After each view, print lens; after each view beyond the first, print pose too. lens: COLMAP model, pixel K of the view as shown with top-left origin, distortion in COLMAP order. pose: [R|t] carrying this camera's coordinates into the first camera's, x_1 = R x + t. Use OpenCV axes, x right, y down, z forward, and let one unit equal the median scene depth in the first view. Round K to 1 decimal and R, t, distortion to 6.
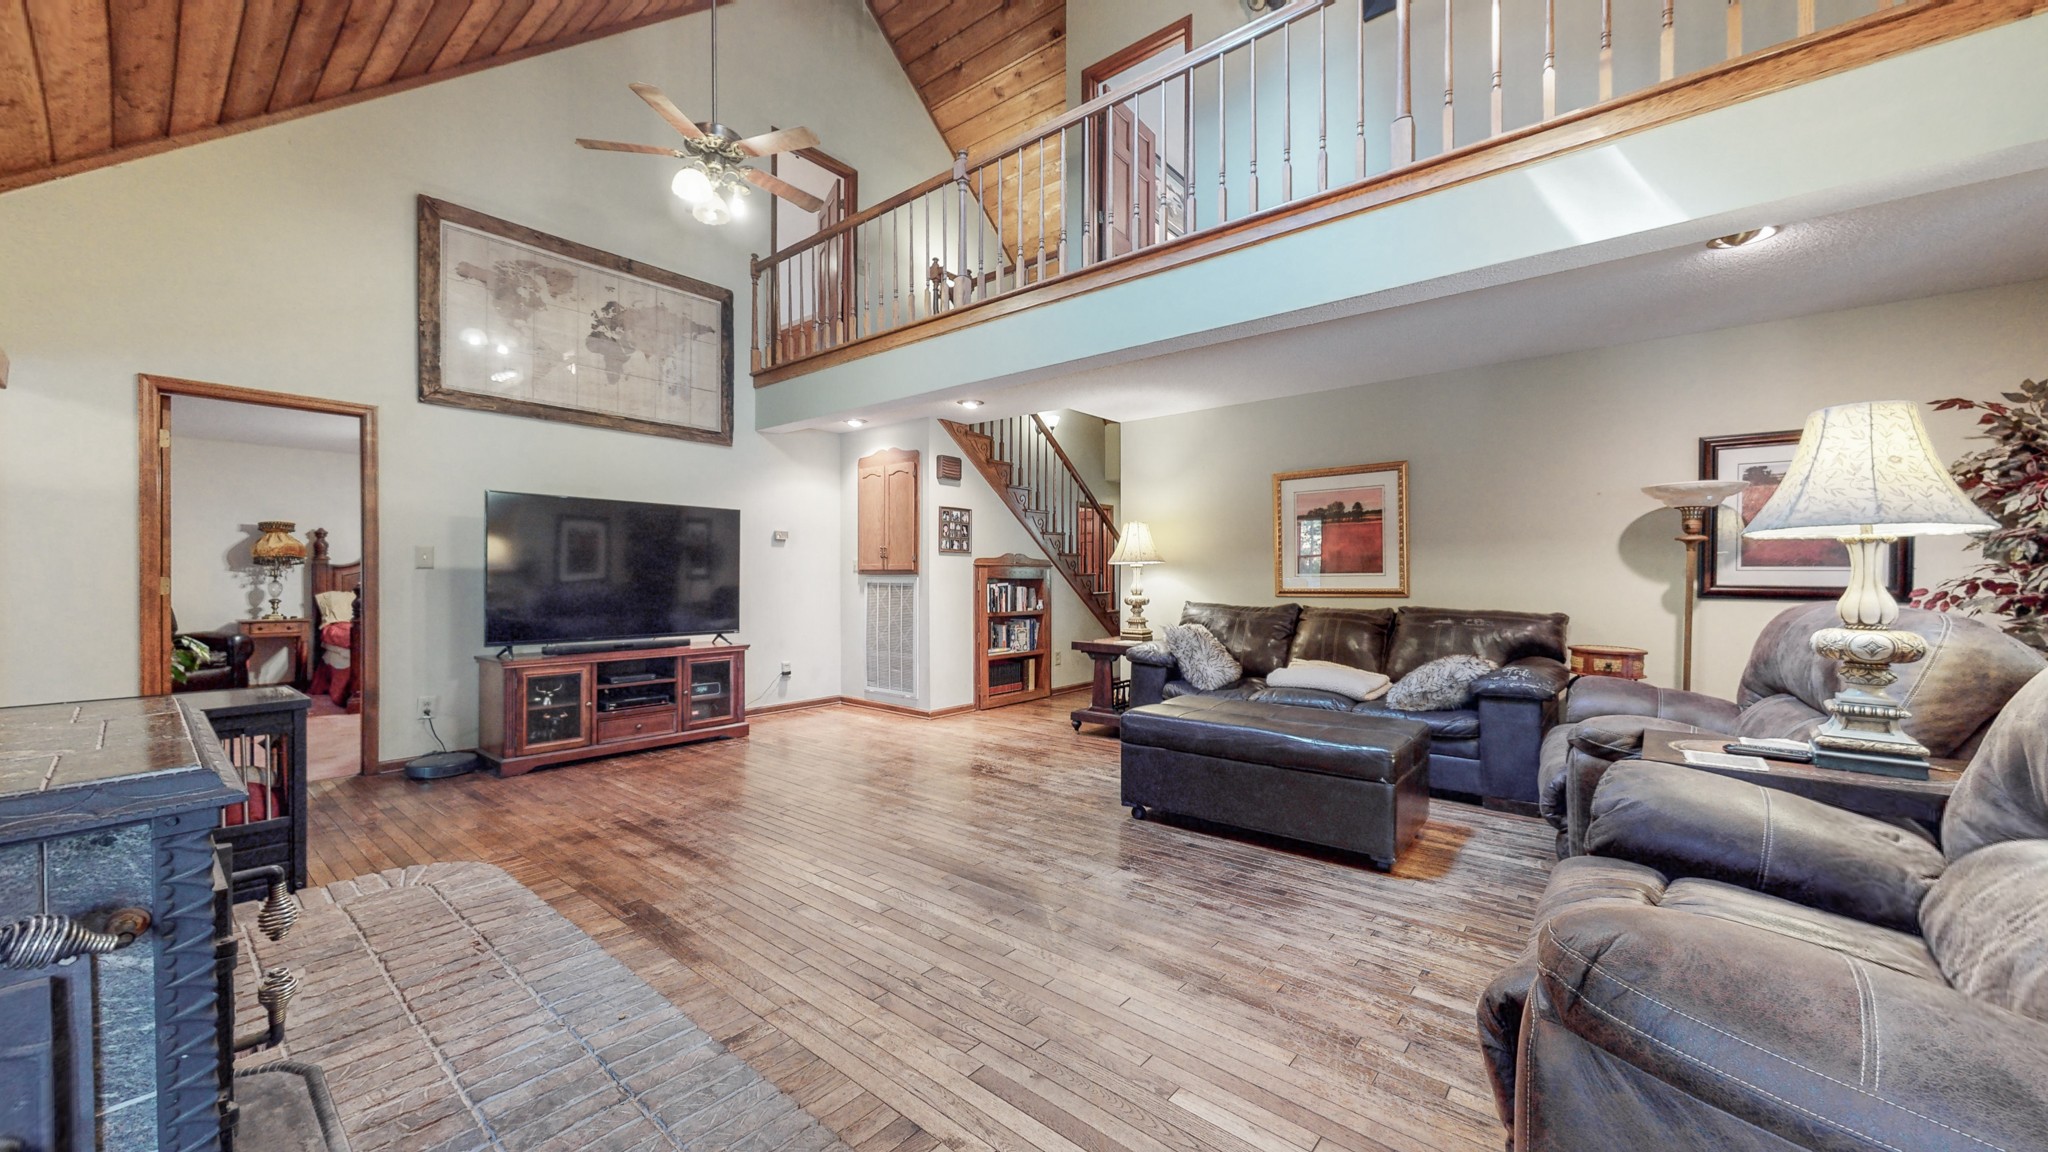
lens RADIAL K [[749.5, 0, 1024.6], [0, 749.5, 579.2], [0, 0, 1]] dist [-0.001540, 0.000130]
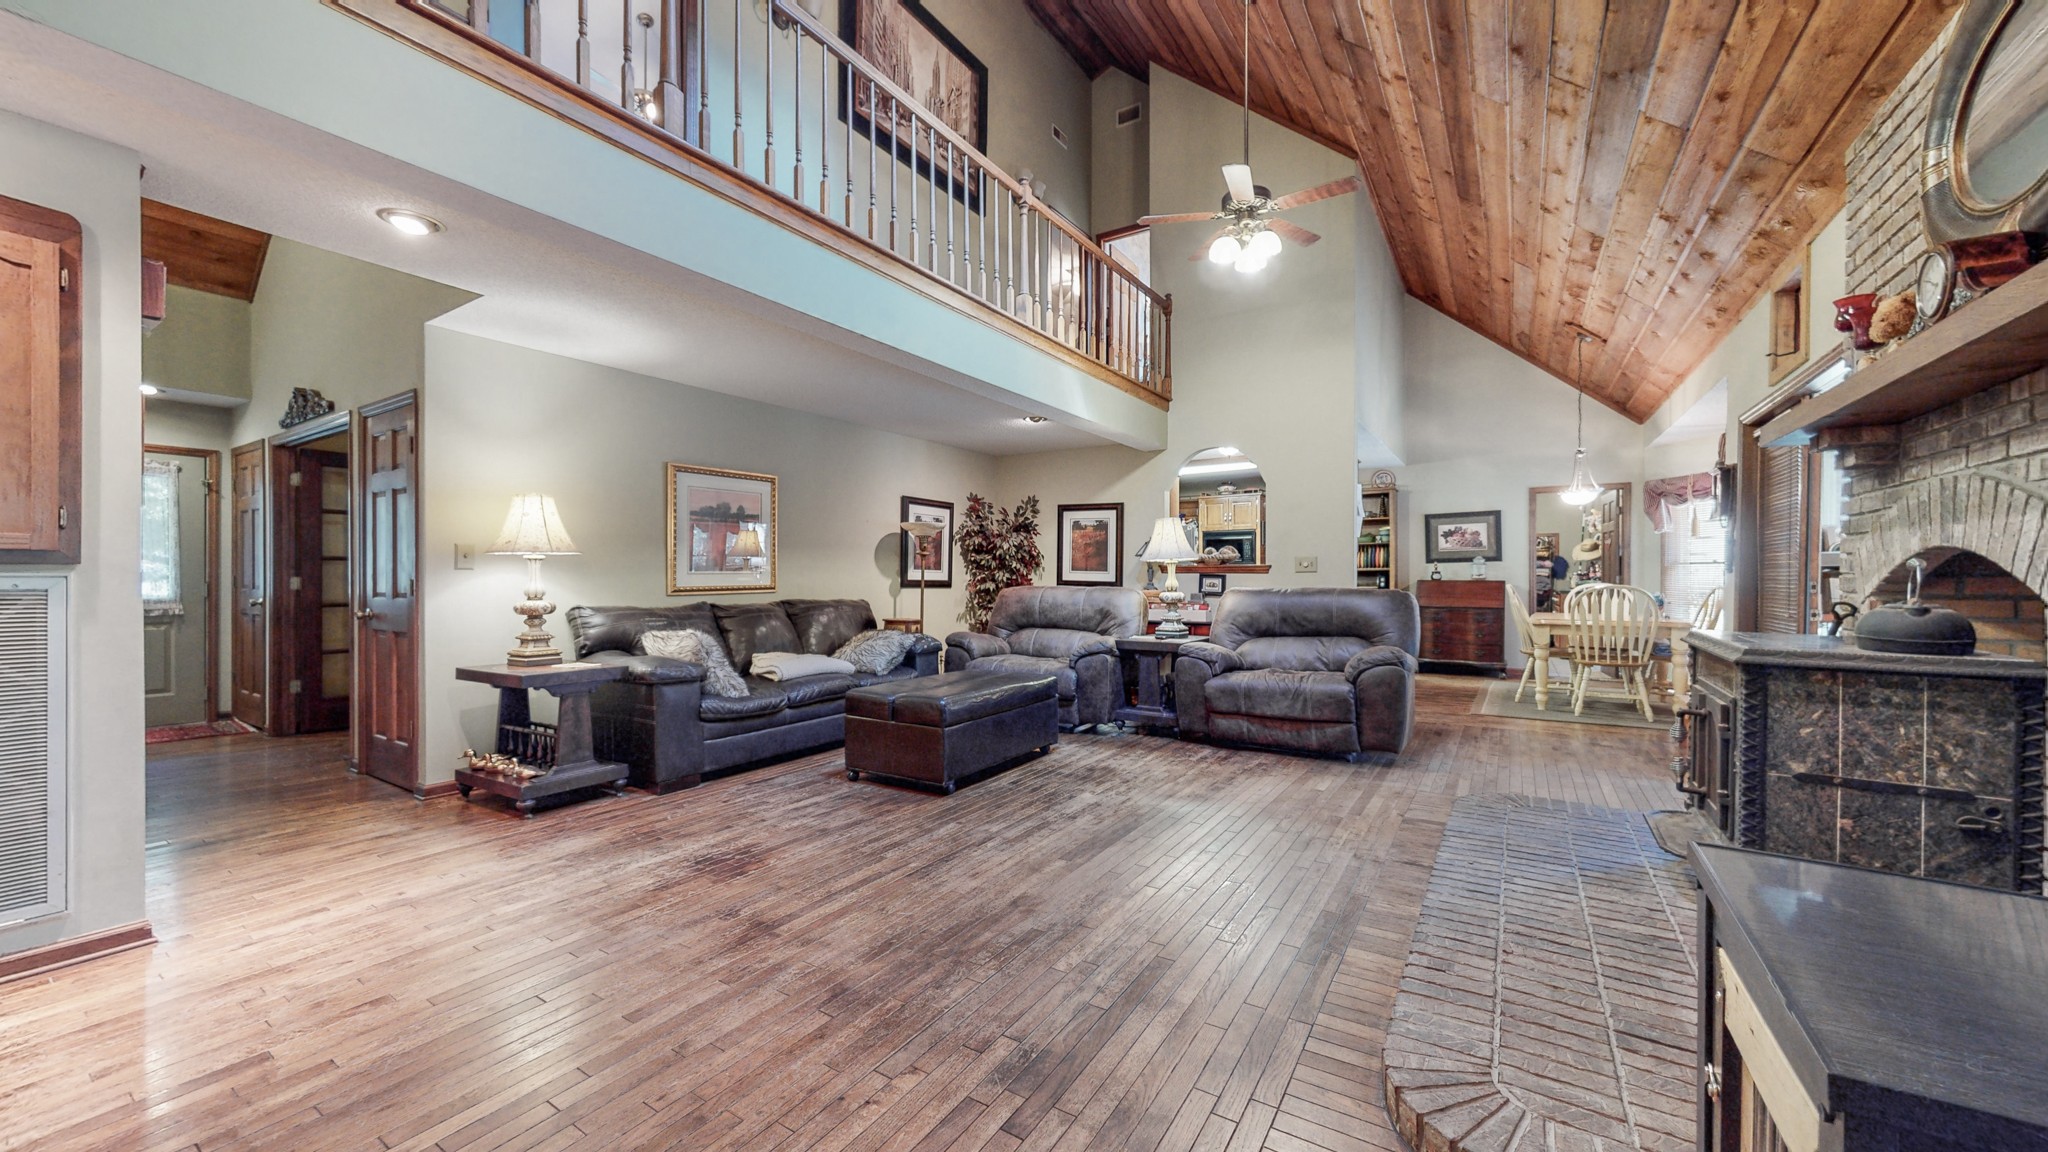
lens RADIAL K [[749.5, 0, 1024.6], [0, 749.5, 579.2], [0, 0, 1]] dist [-0.001540, 0.000130]
pose [[-0.117900, -0.003142, 0.993021, -0.965398], [0.002715, 0.999990, 0.003487, 0.001011], [-0.993022, 0.003107, -0.117890, 1.033763]]
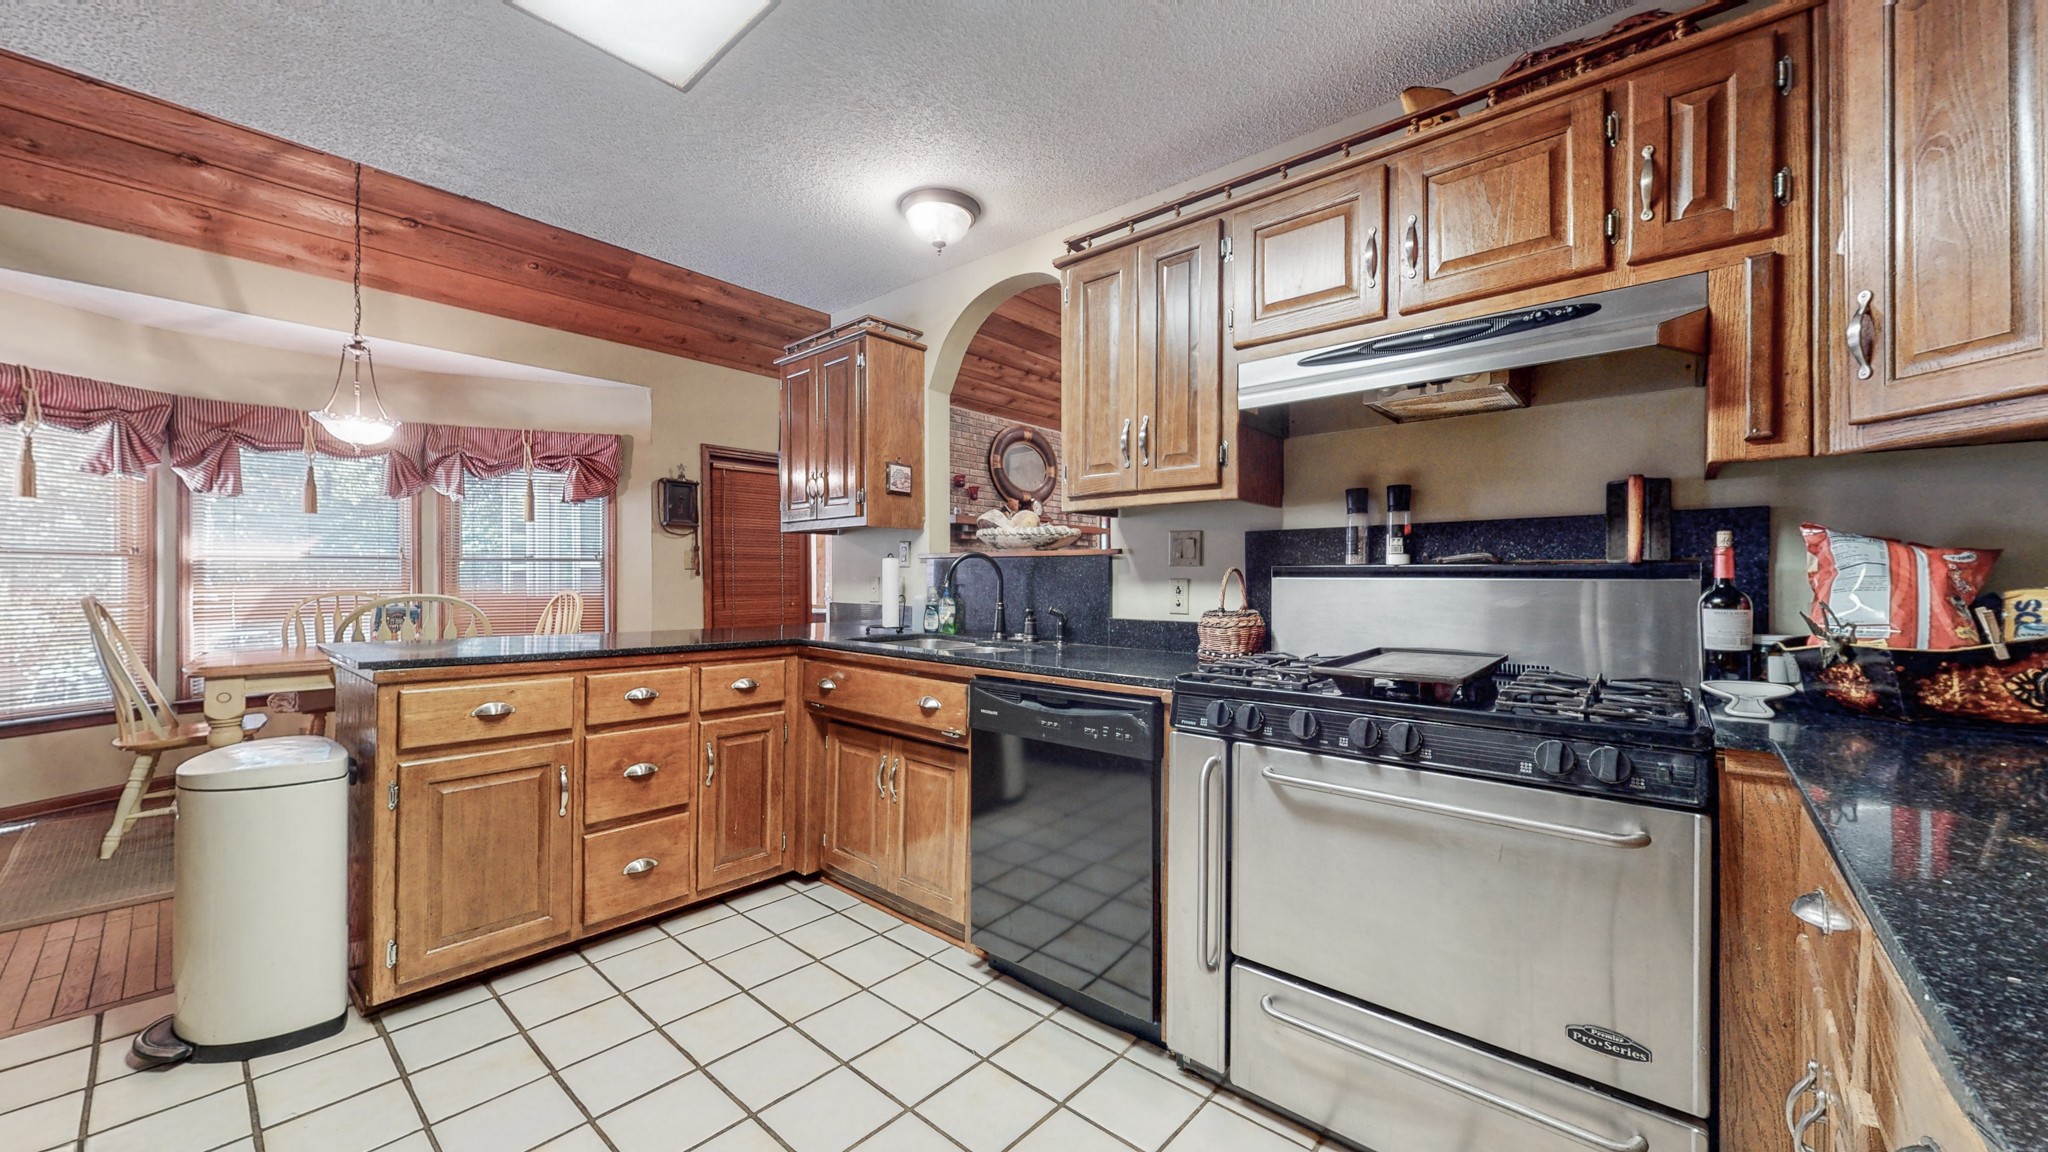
lens RADIAL K [[749.5, 0, 1024.6], [0, 749.5, 579.2], [0, 0, 1]] dist [-0.001540, 0.000130]
pose [[-0.028827, -0.004243, -0.999575, 1.746945], [0.004926, 0.999978, -0.004387, 0.015742], [0.999572, -0.005051, -0.028805, 0.338684]]
